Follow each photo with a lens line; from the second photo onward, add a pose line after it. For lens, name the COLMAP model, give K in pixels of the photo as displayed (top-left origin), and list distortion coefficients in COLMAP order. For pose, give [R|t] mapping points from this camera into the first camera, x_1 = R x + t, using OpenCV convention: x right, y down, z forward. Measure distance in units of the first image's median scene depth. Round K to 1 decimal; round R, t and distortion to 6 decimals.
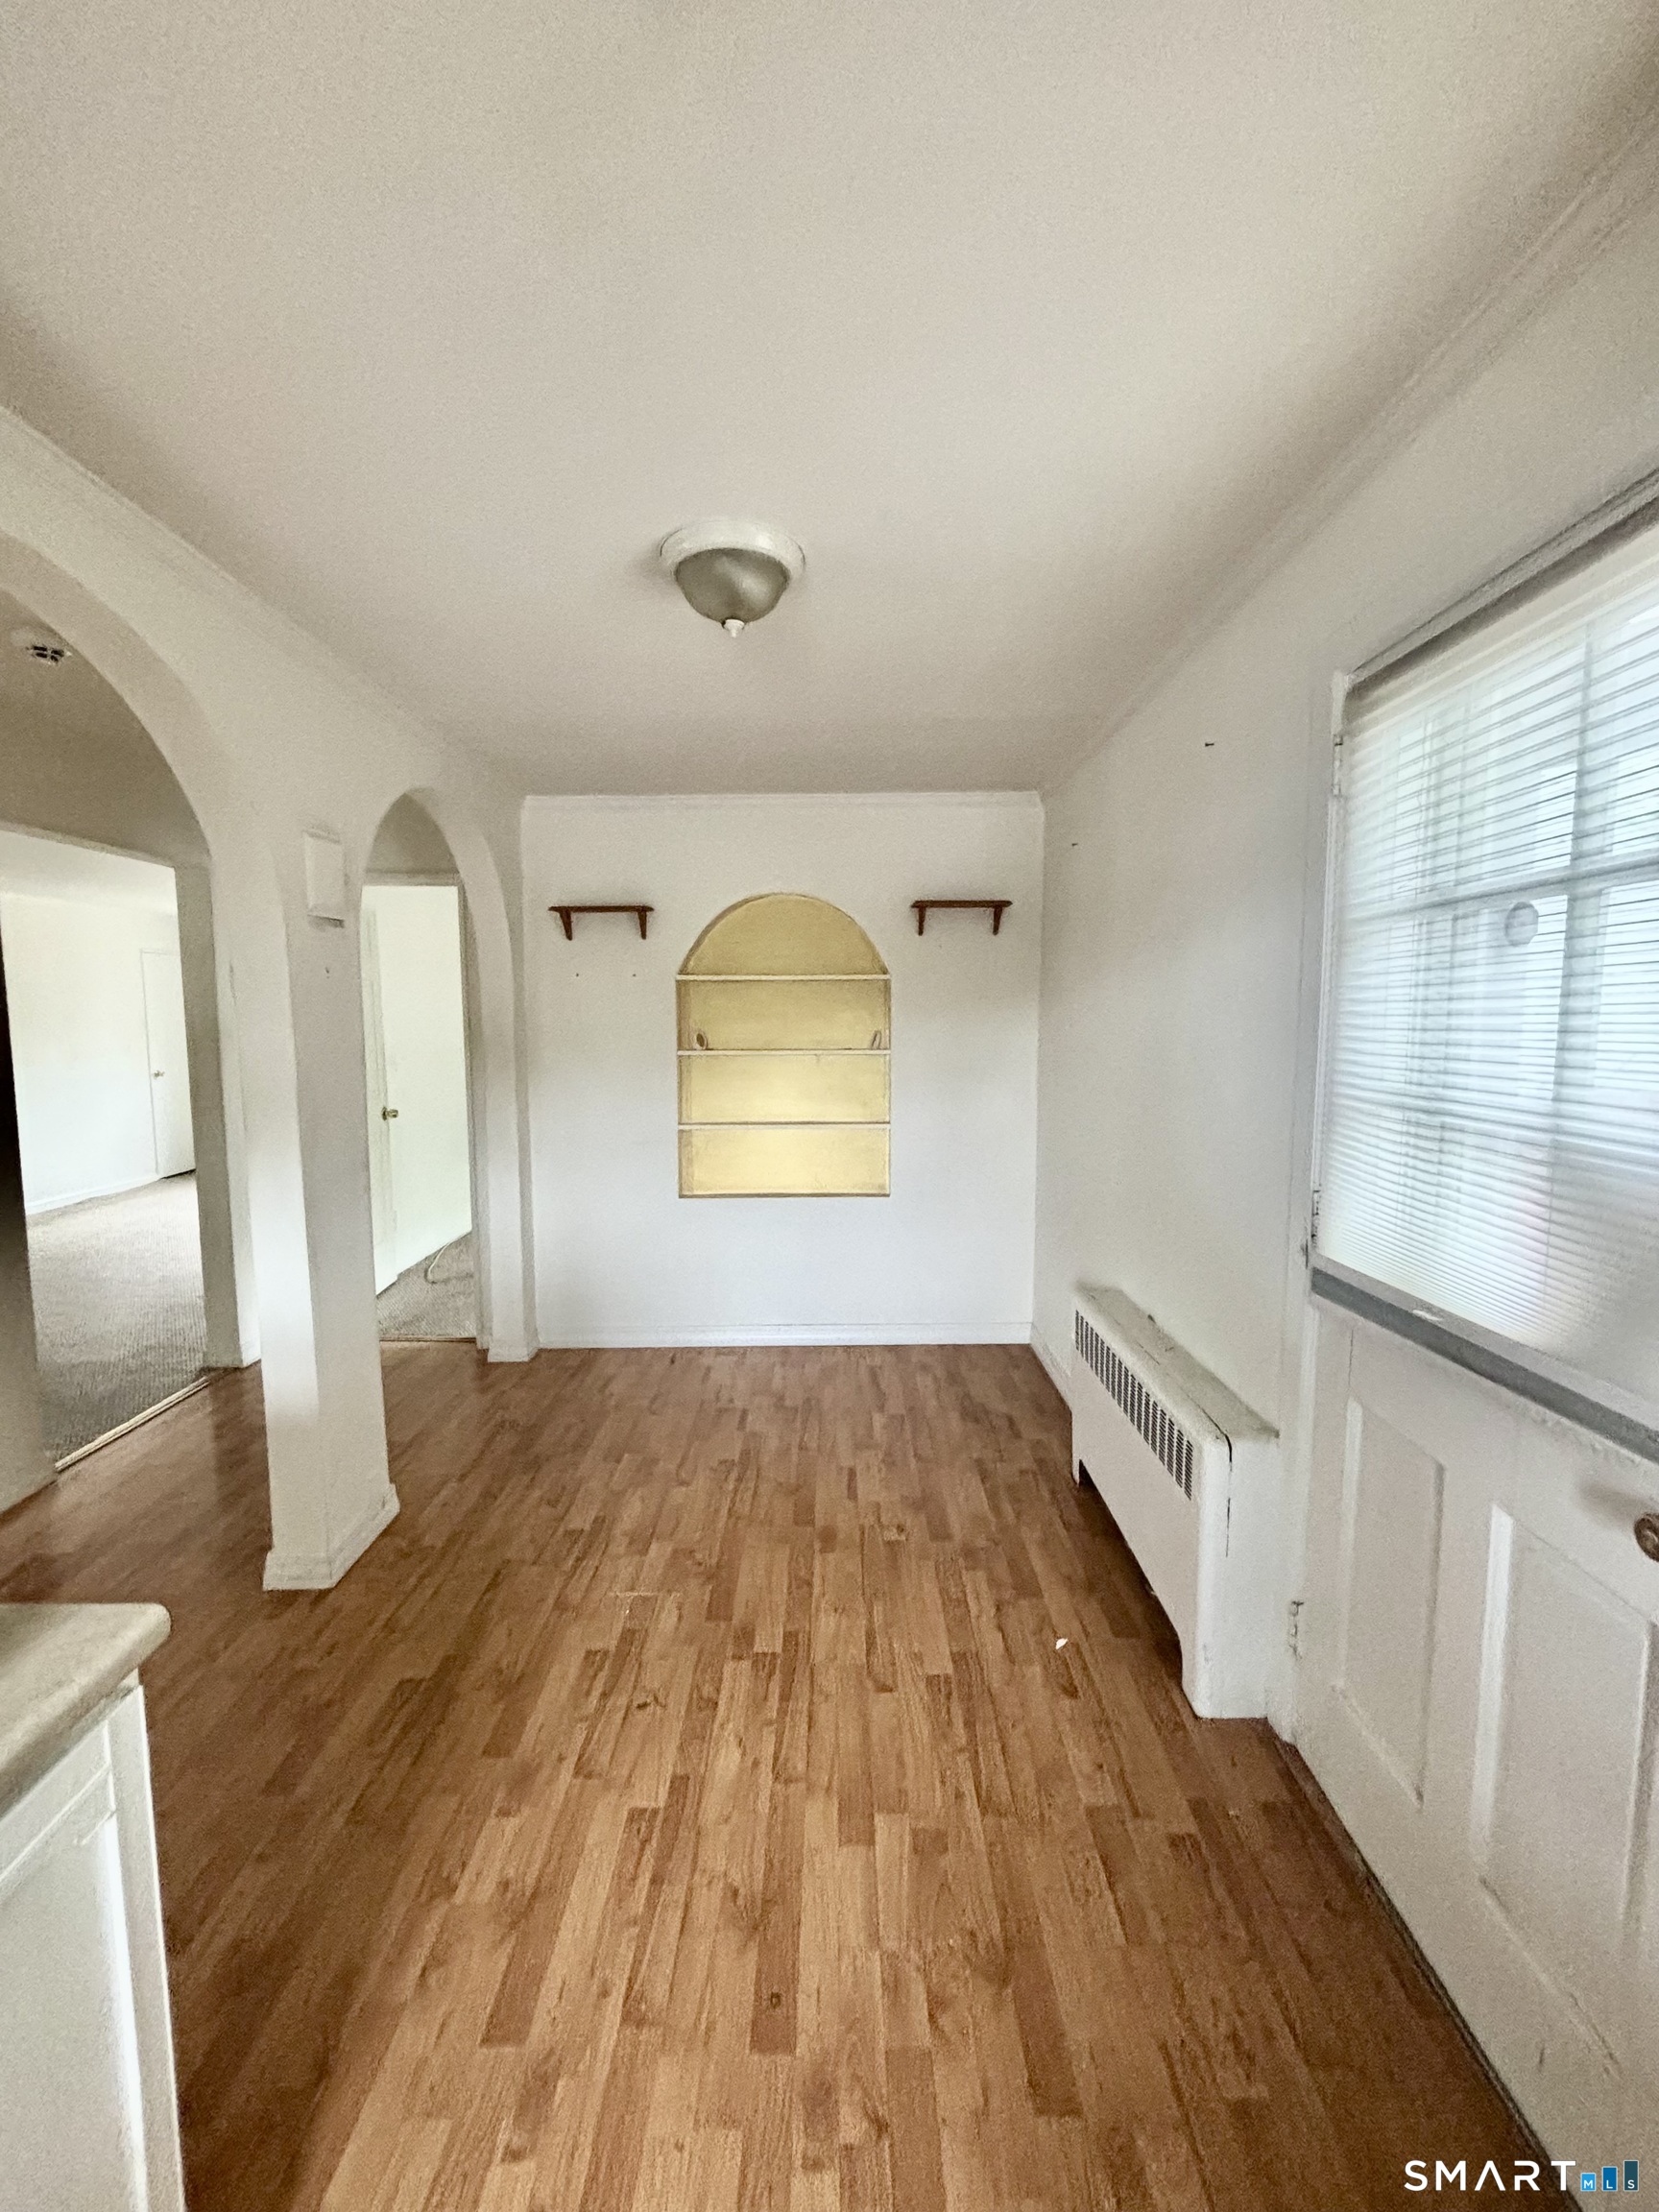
lens RADIAL K [[892.0, 0, 840.5], [0, 892.0, 1109.4], [0, 0, 1]] dist [-0.002001, 0.001026]
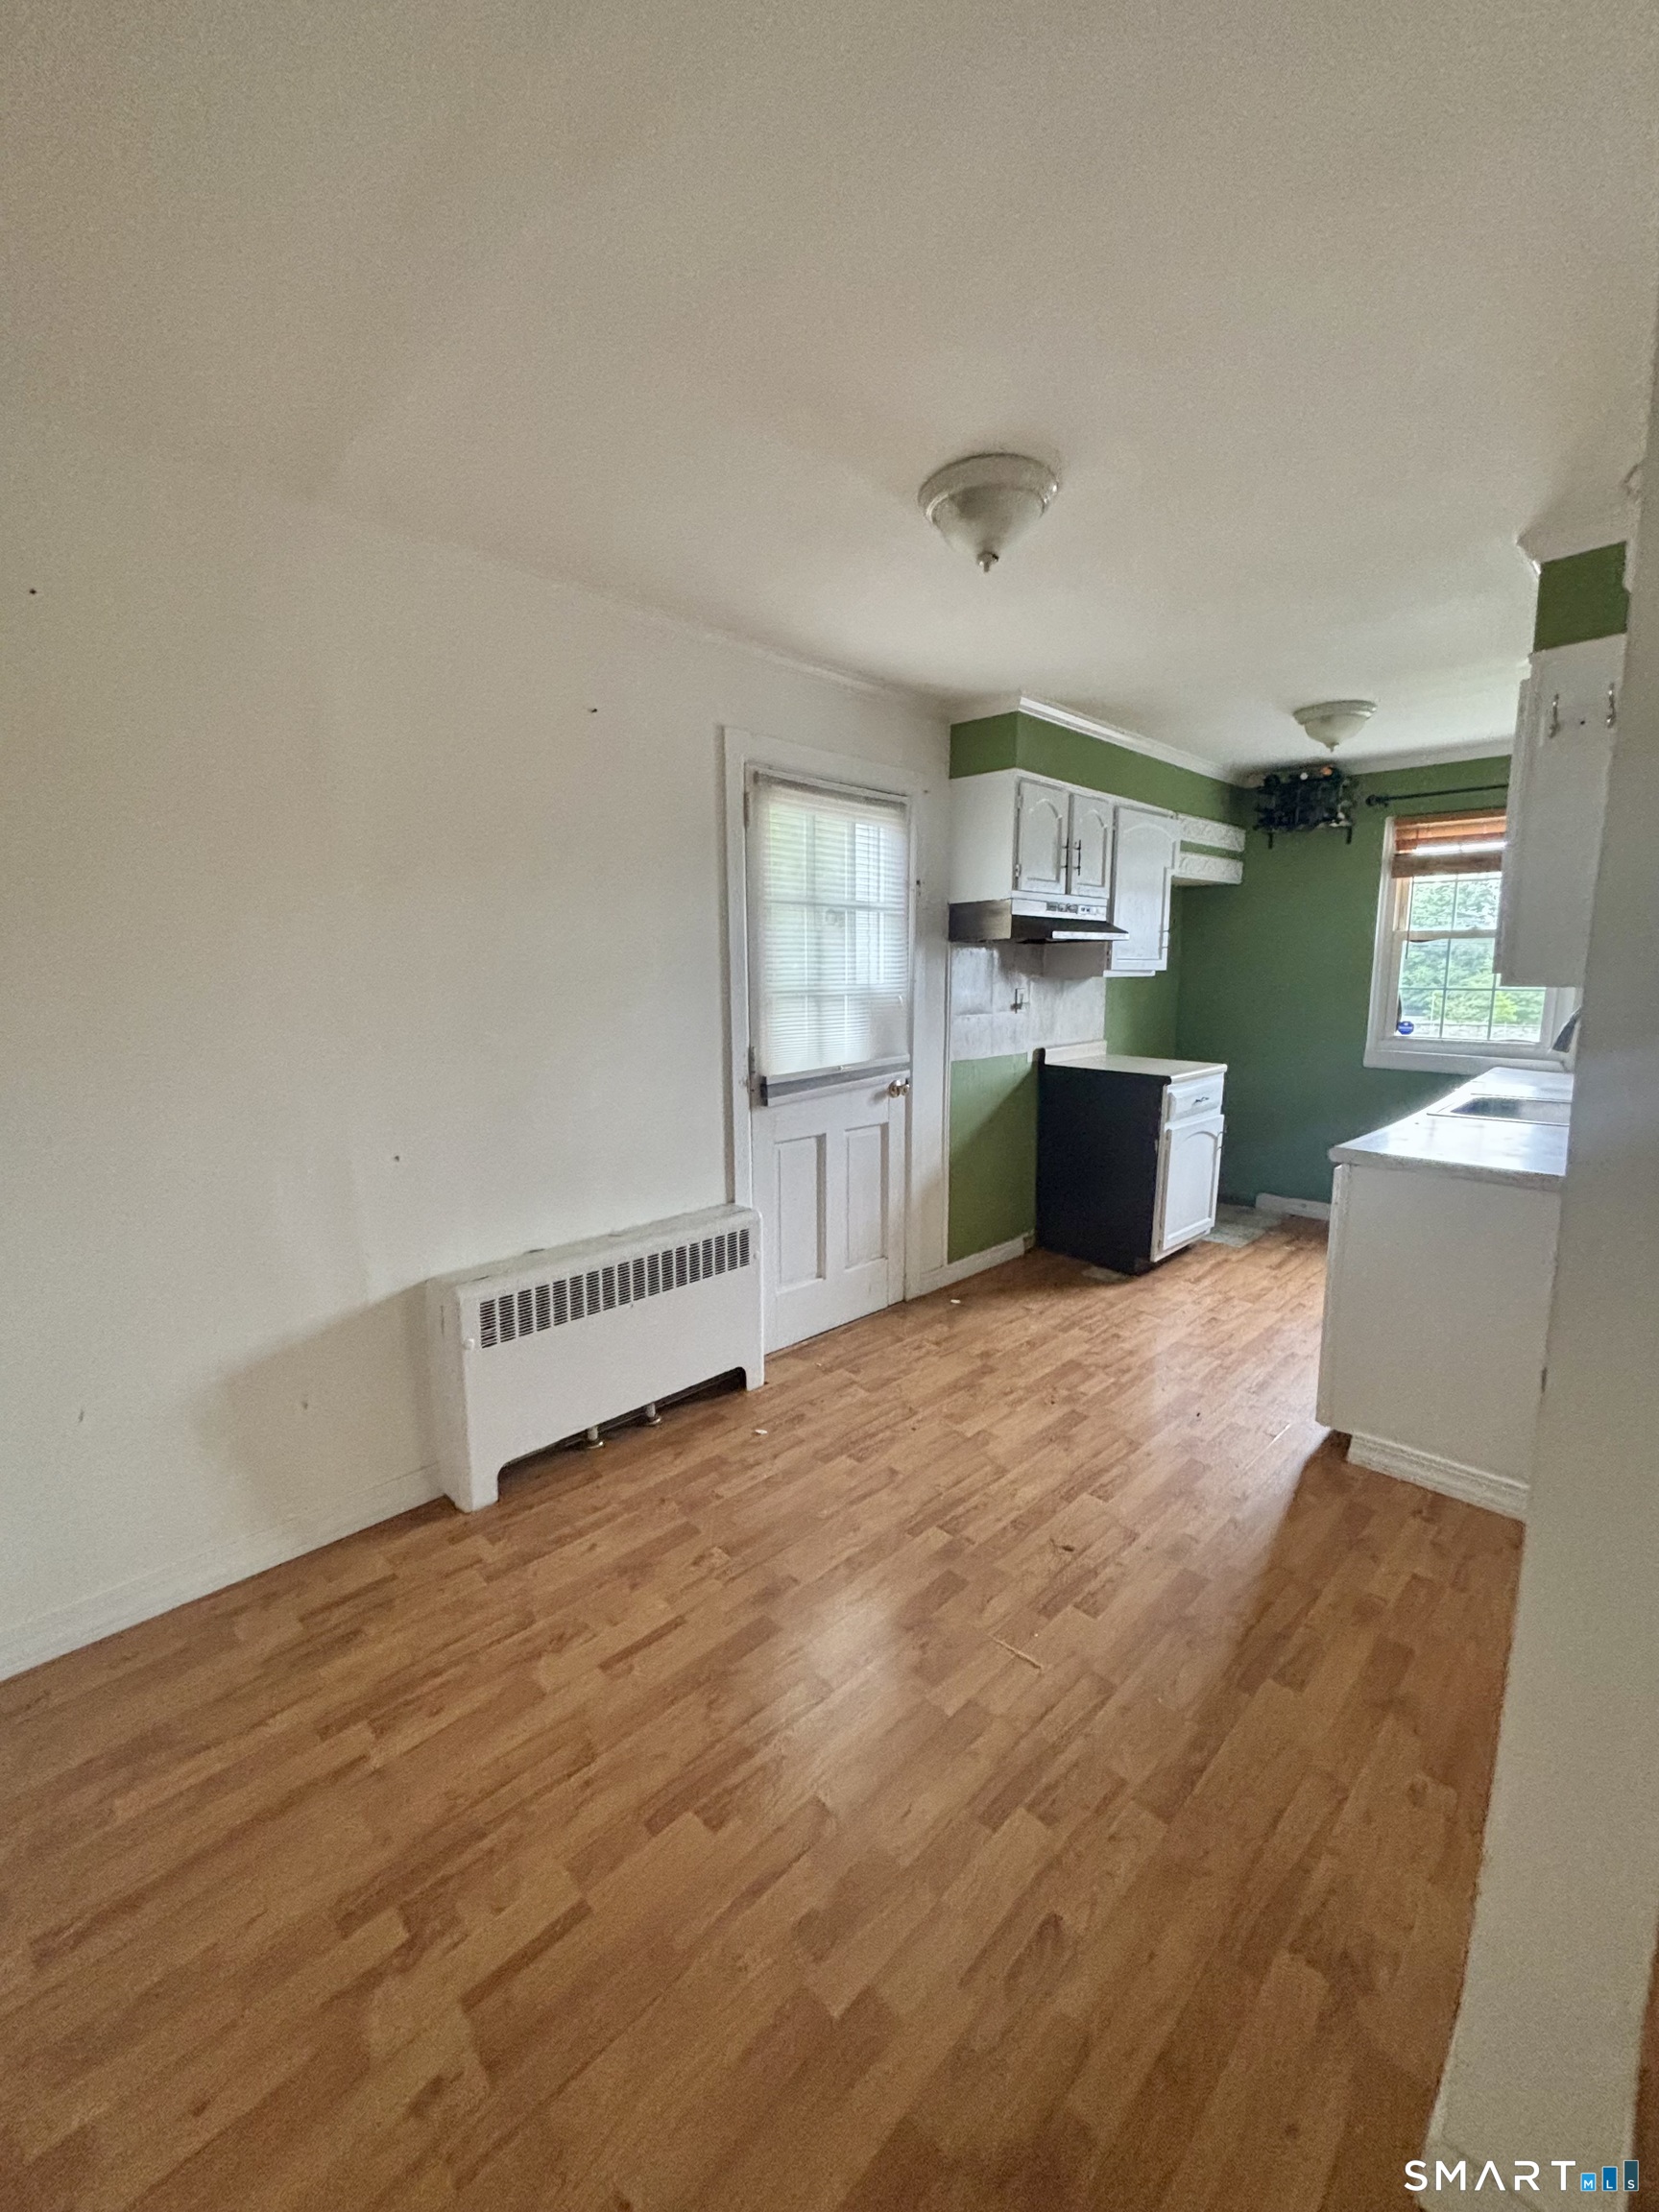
lens RADIAL K [[892.0, 0, 827.1], [0, 892.0, 1101.9], [0, 0, 1]] dist [-0.002001, 0.001026]
pose [[-0.700906, -0.102798, 0.705807, -0.572881], [0.078193, 0.972521, 0.219293, -0.122382], [-0.708955, 0.208893, -0.673607, 1.418697]]
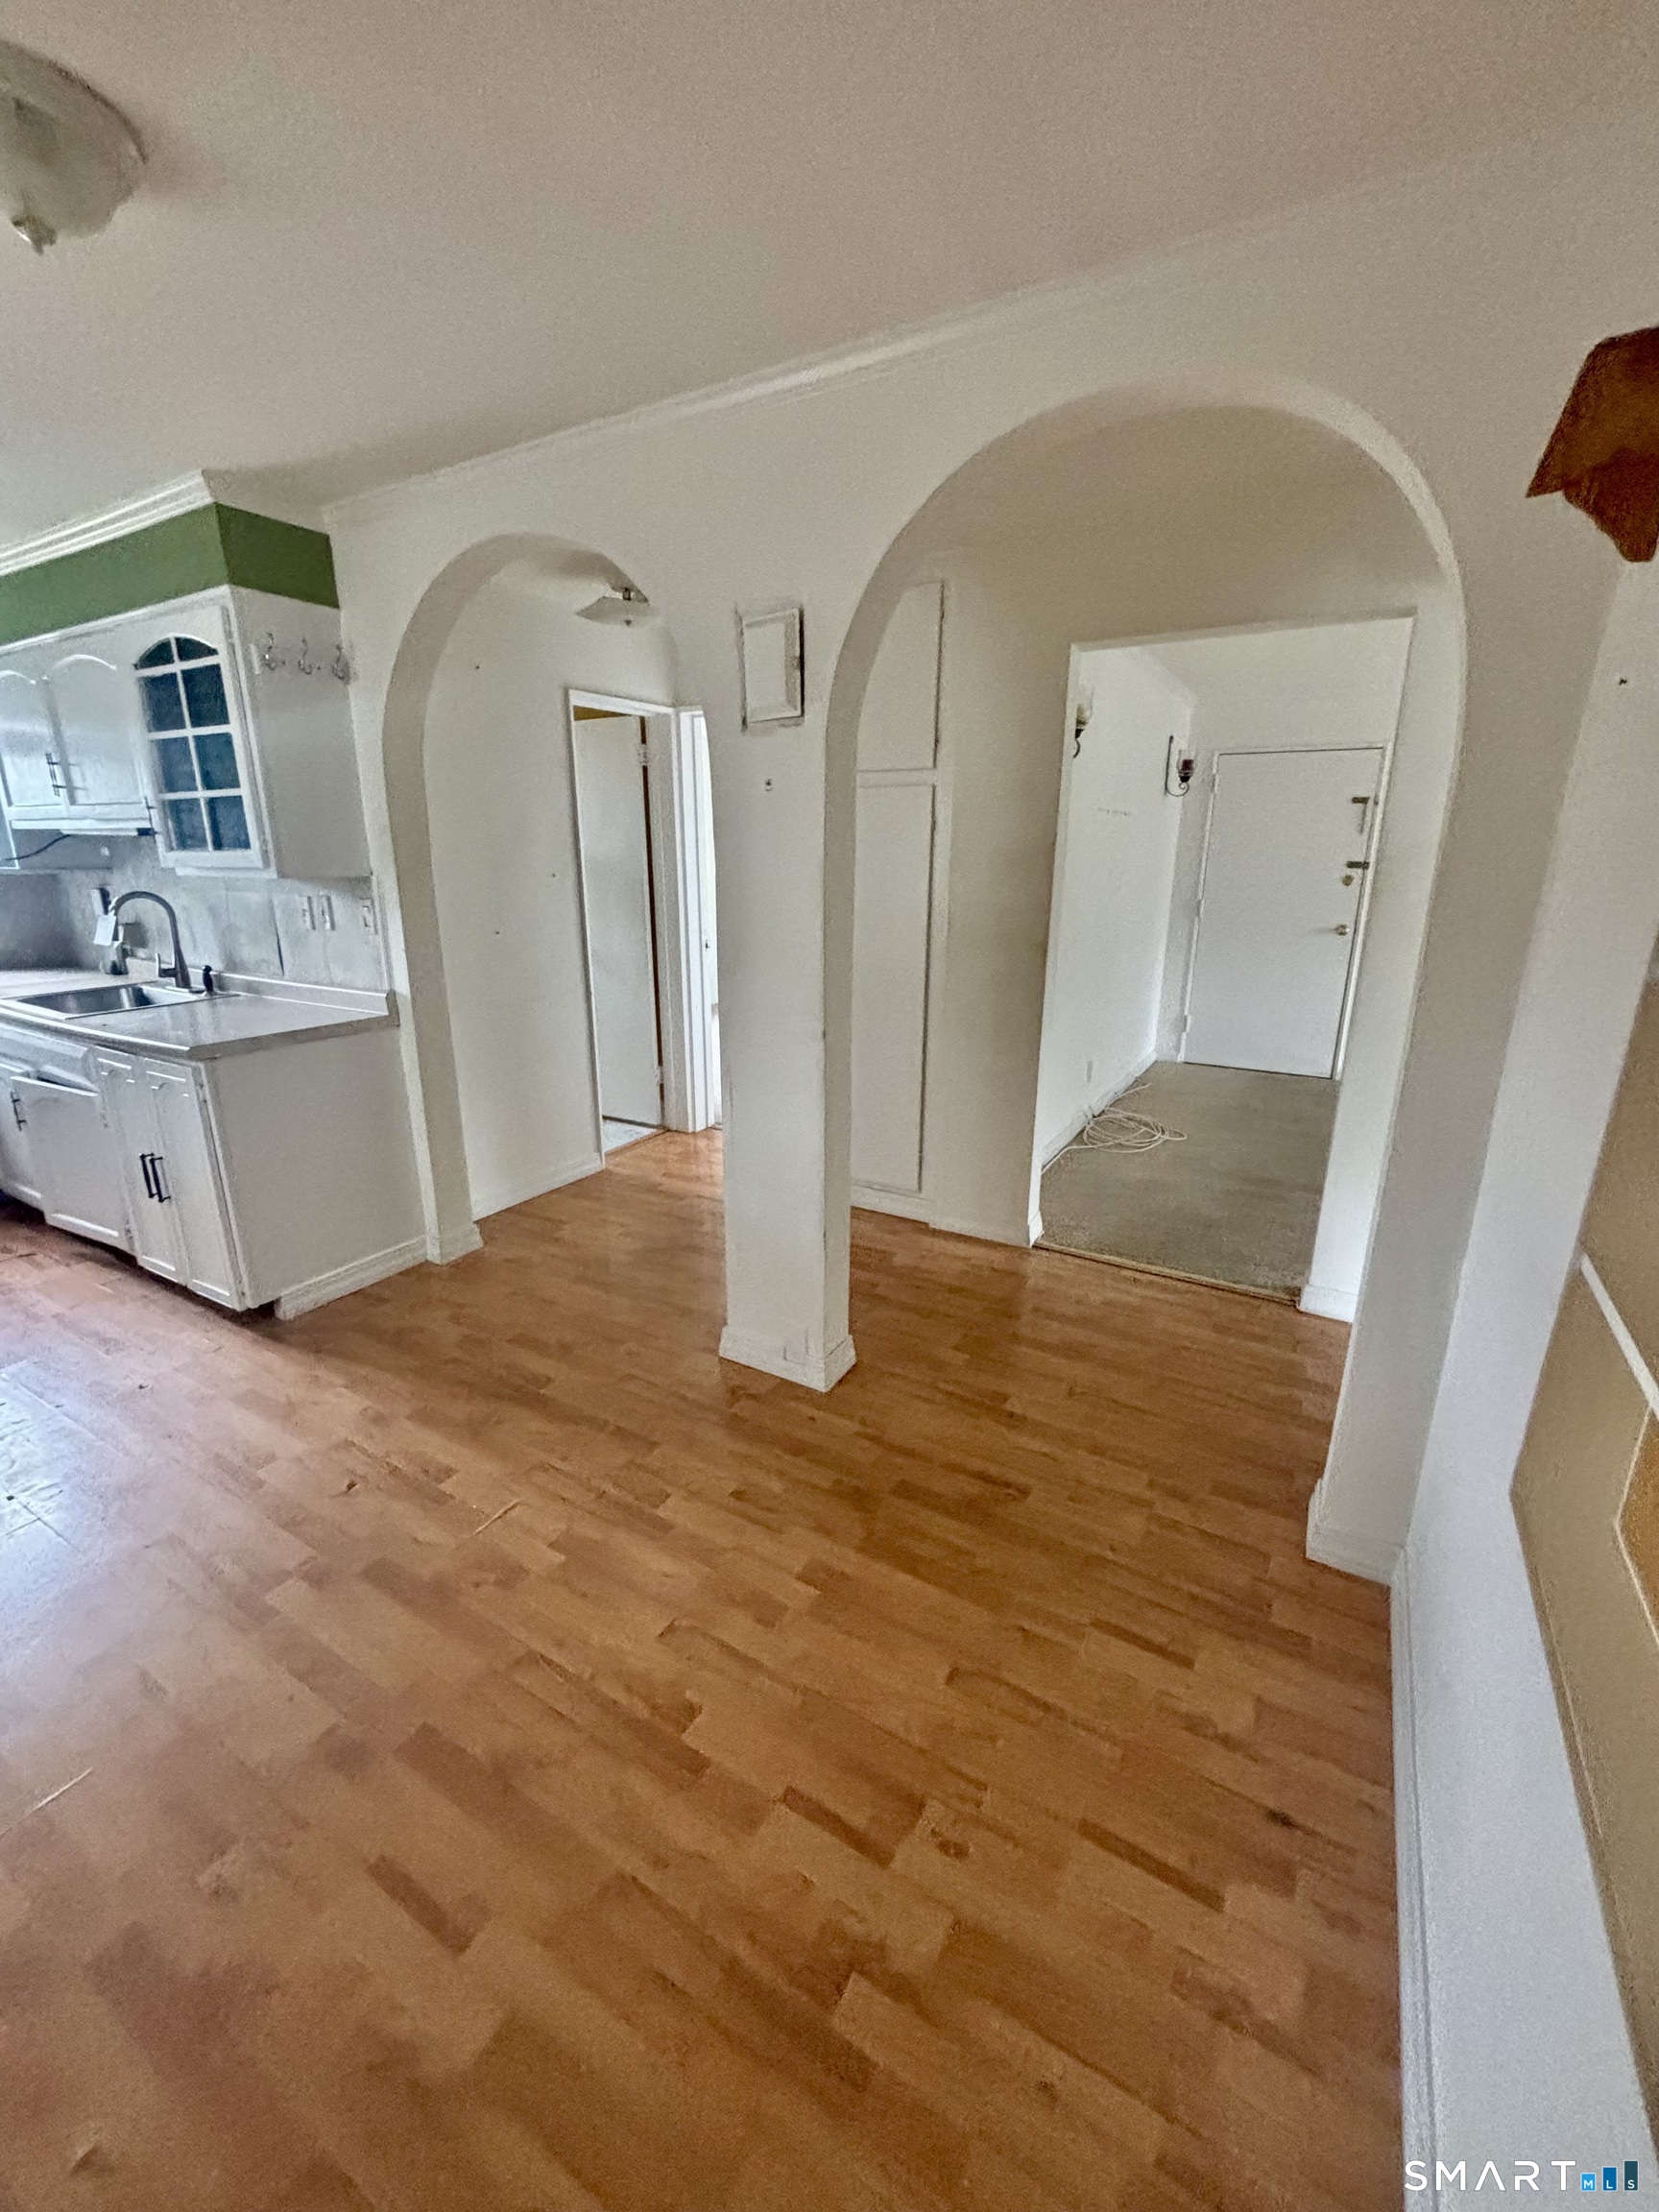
lens RADIAL K [[892.0, 0, 830.5], [0, 892.0, 1101.6], [0, 0, 1]] dist [-0.002001, 0.001026]
pose [[-0.515671, 0.228780, -0.825678, 0.204469], [-0.091676, 0.943425, 0.318661, -0.135386], [0.851868, 0.240019, -0.465523, 1.441462]]
